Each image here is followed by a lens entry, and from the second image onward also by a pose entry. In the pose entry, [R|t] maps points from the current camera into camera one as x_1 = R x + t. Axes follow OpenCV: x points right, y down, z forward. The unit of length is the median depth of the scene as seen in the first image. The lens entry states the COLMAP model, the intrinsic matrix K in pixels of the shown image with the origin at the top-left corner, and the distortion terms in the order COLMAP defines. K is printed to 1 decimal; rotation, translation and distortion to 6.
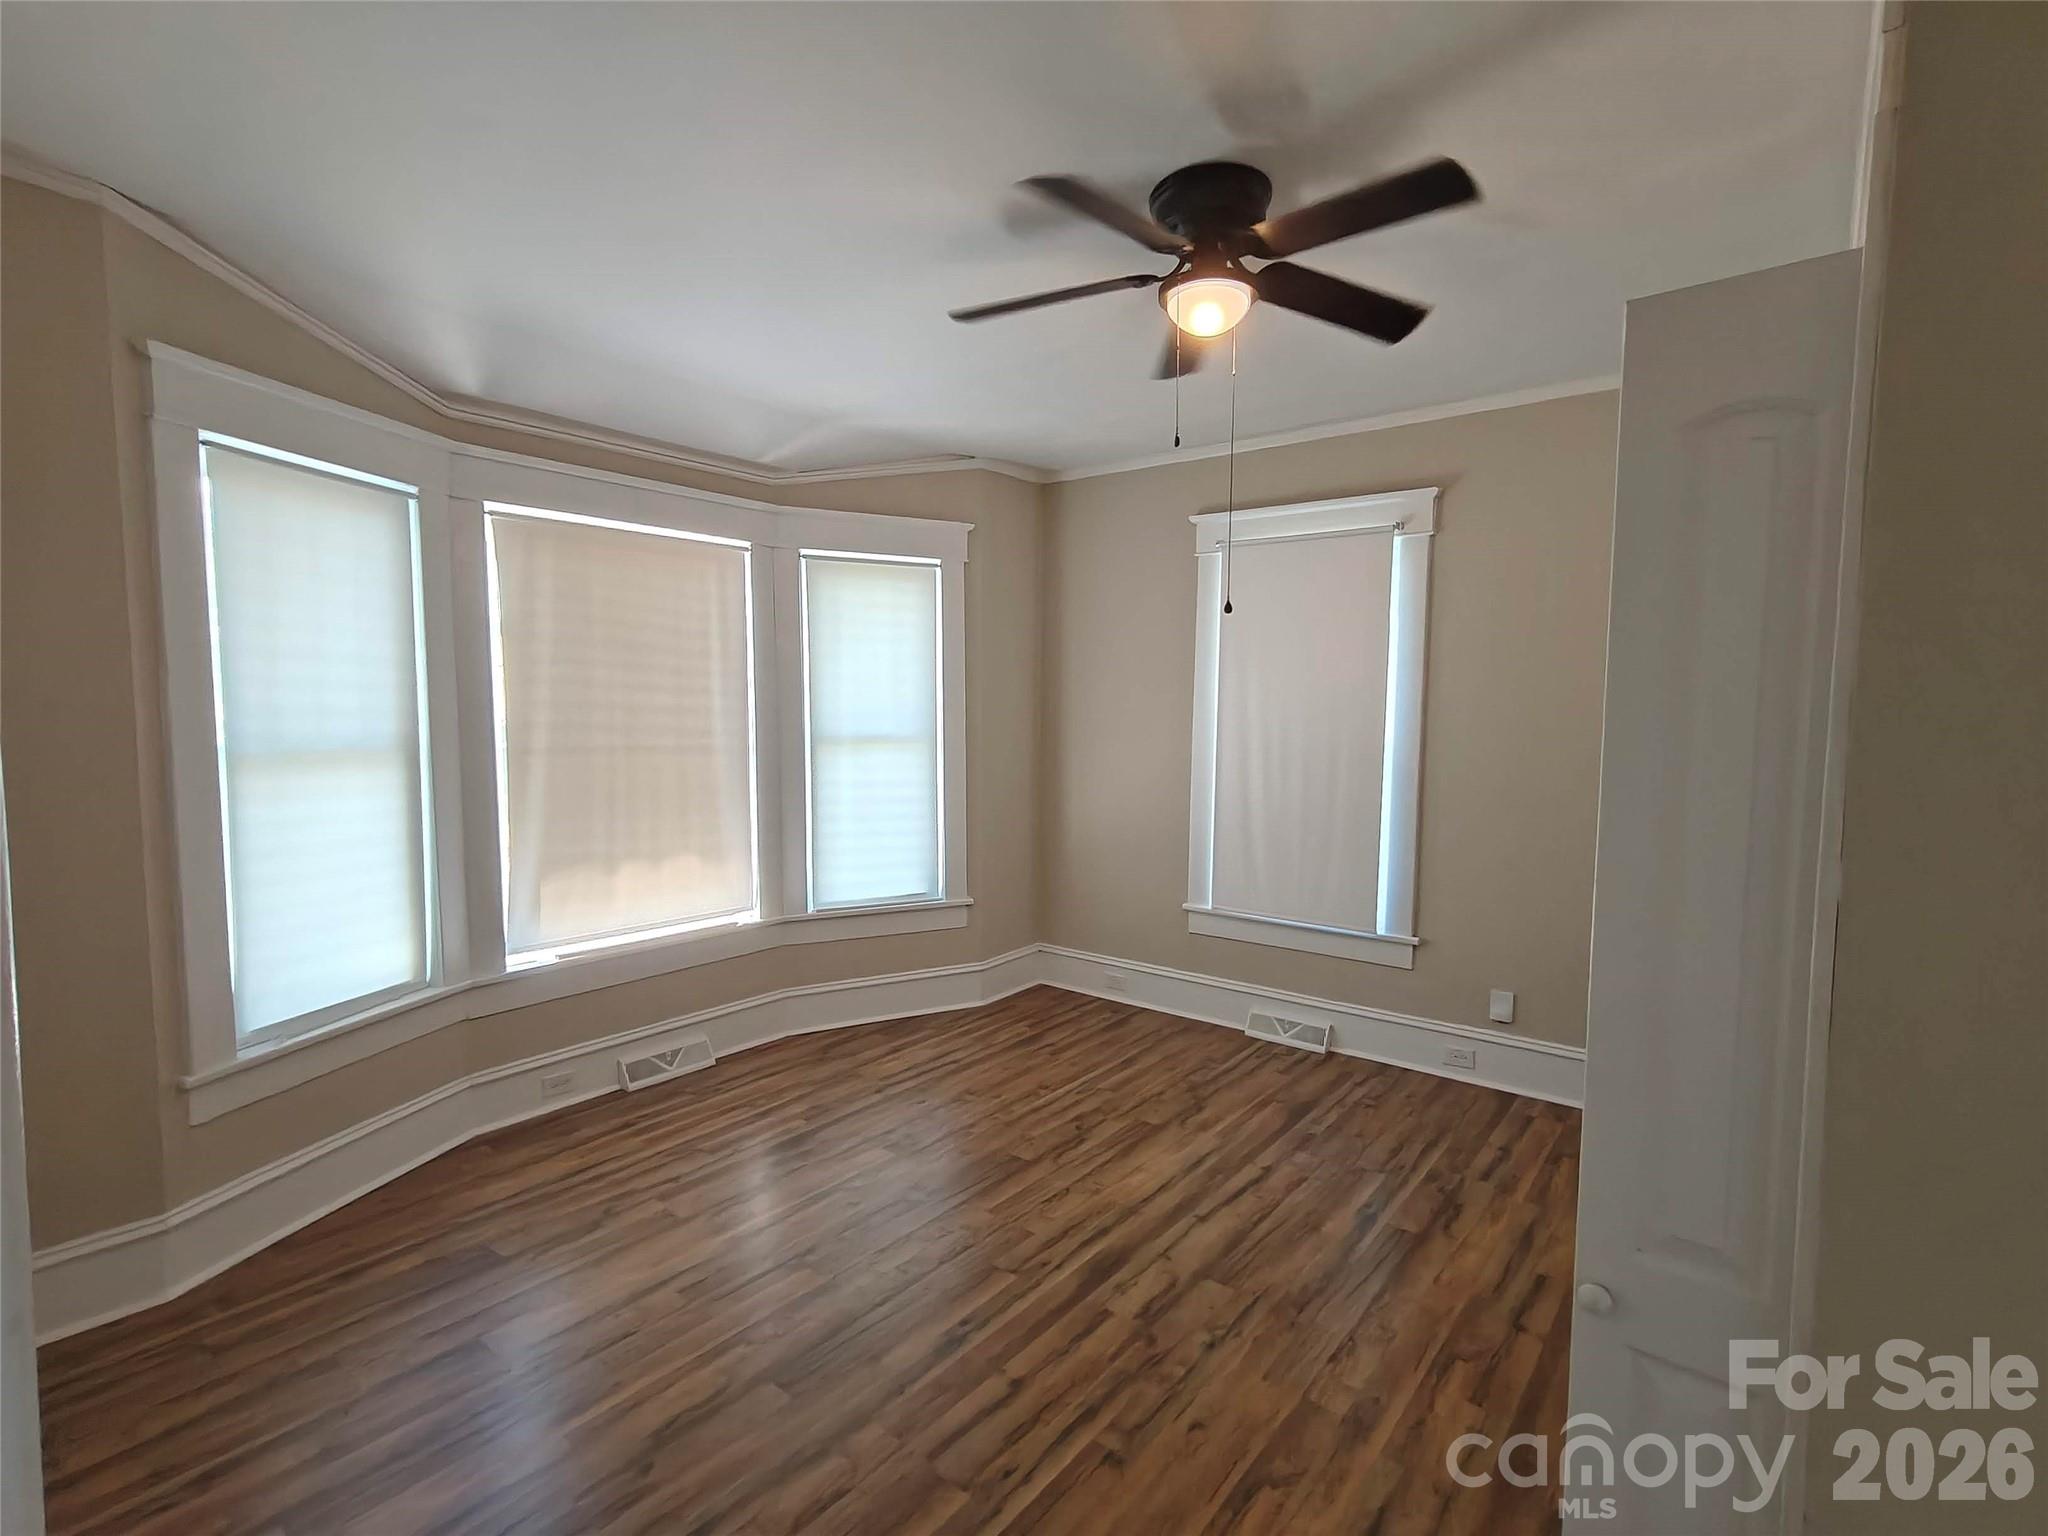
lens RADIAL K [[961.2, 0, 1041.8], [0, 961.2, 779.7], [0, 0, 1]] dist [0.002375, 0.000769]
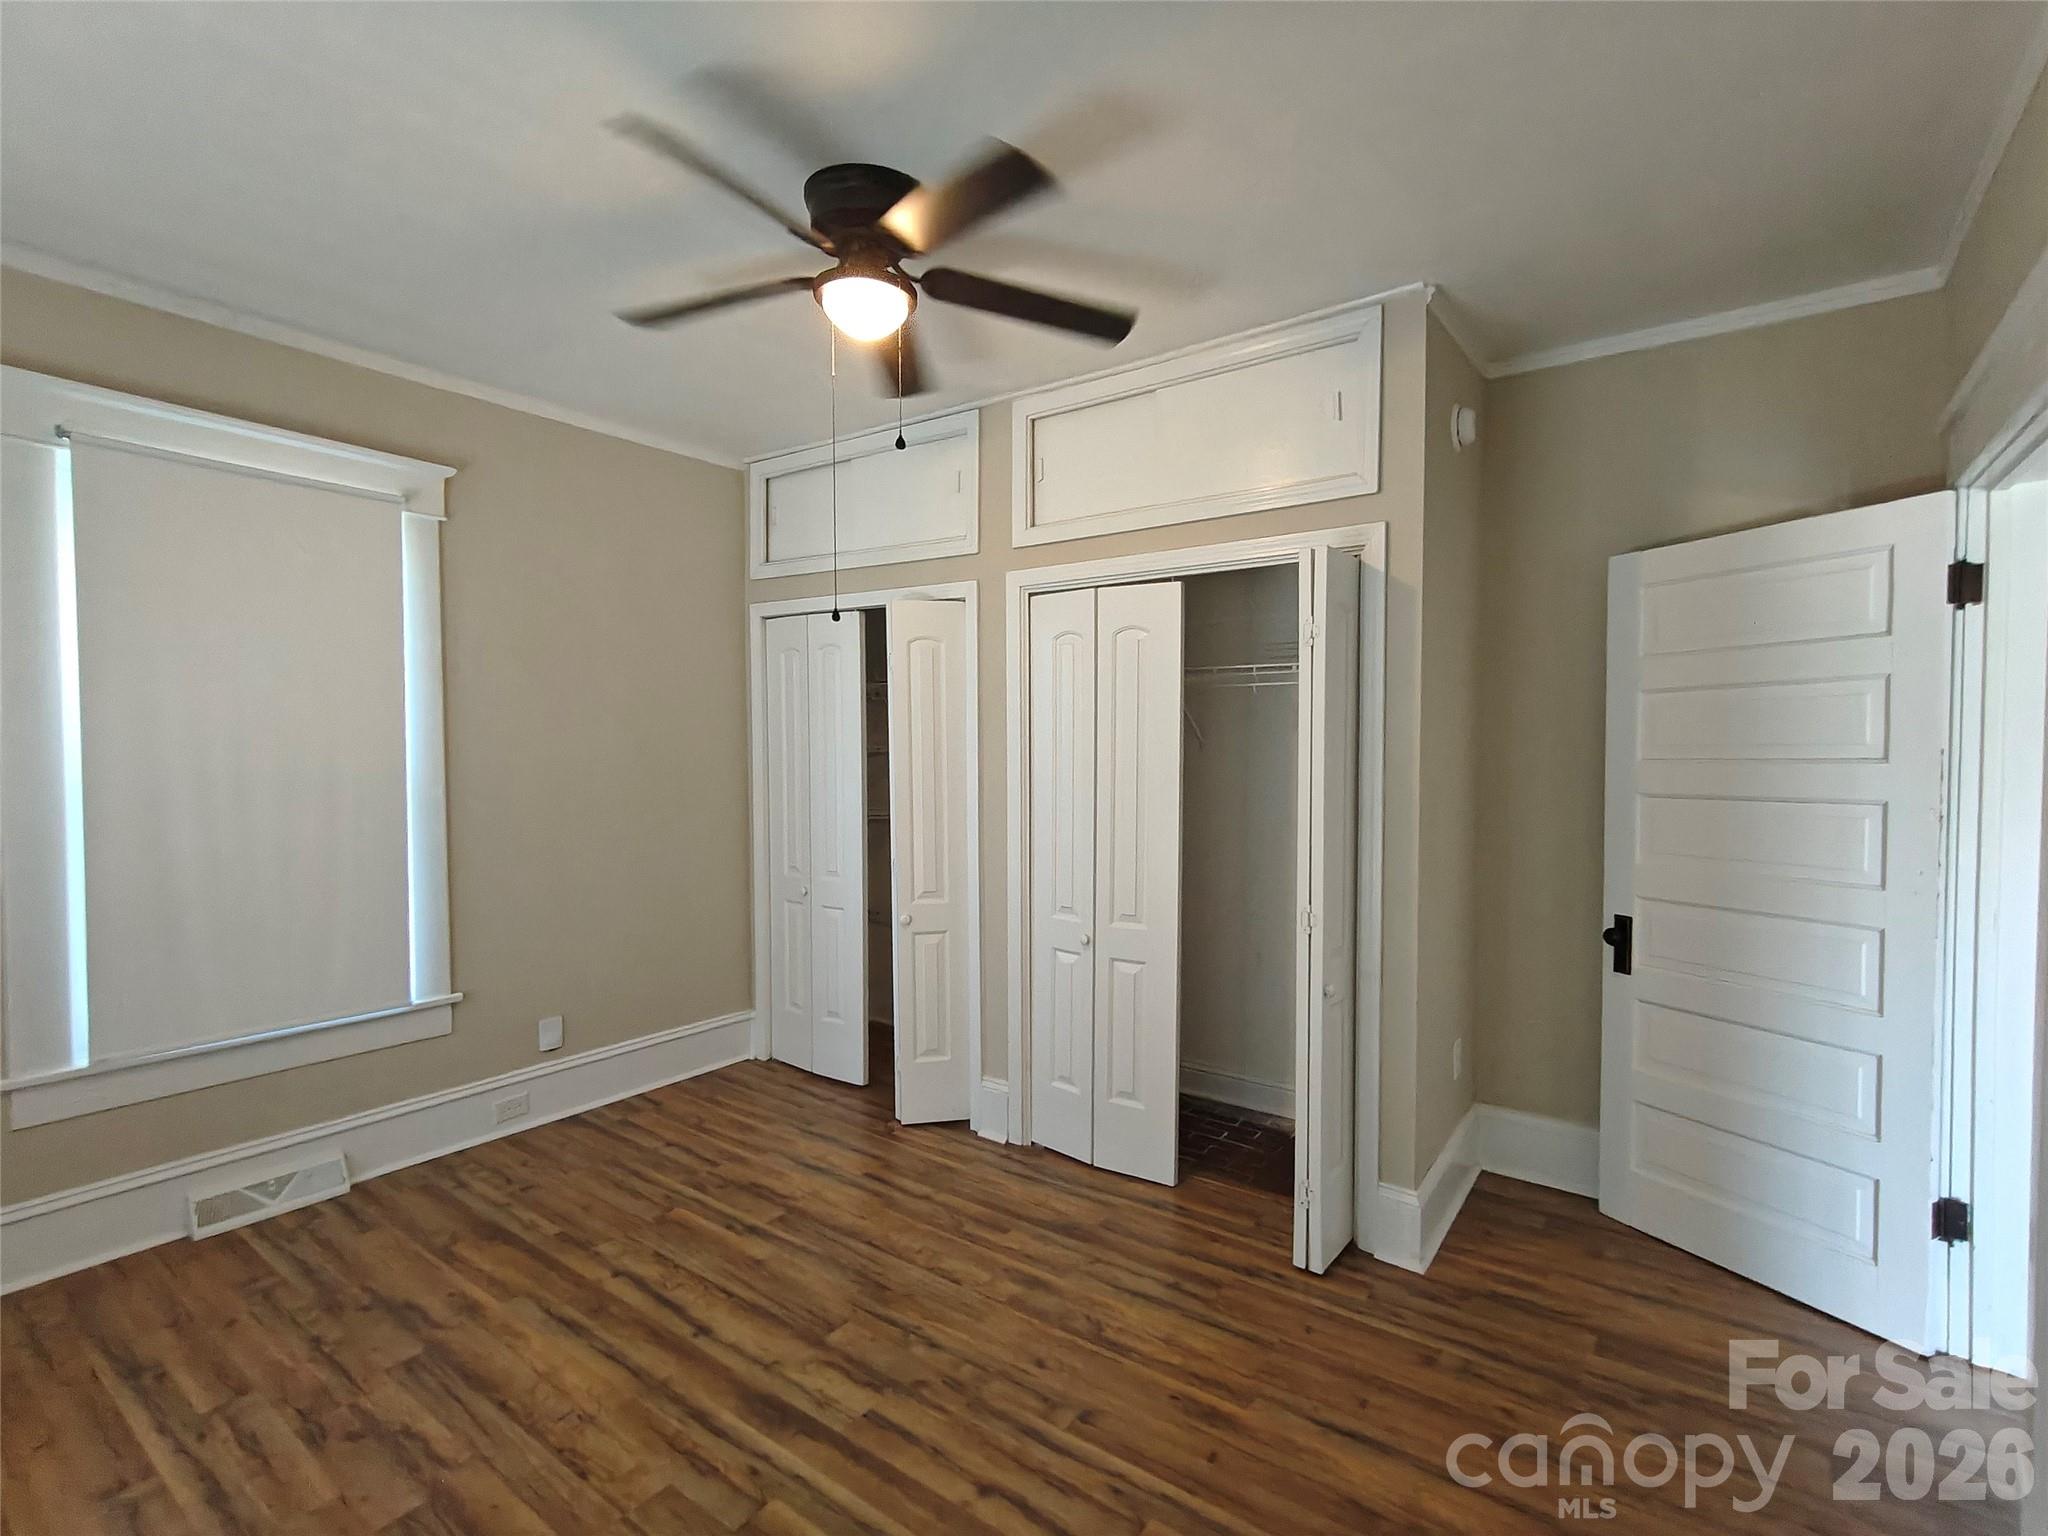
lens RADIAL K [[961.2, 0, 1041.8], [0, 961.2, 779.7], [0, 0, 1]] dist [0.002375, 0.000769]
pose [[-0.034983, -0.043979, 0.998420, -0.570758], [0.071121, 0.996389, 0.046381, -0.031362], [-0.996854, 0.072631, -0.031729, 0.612524]]
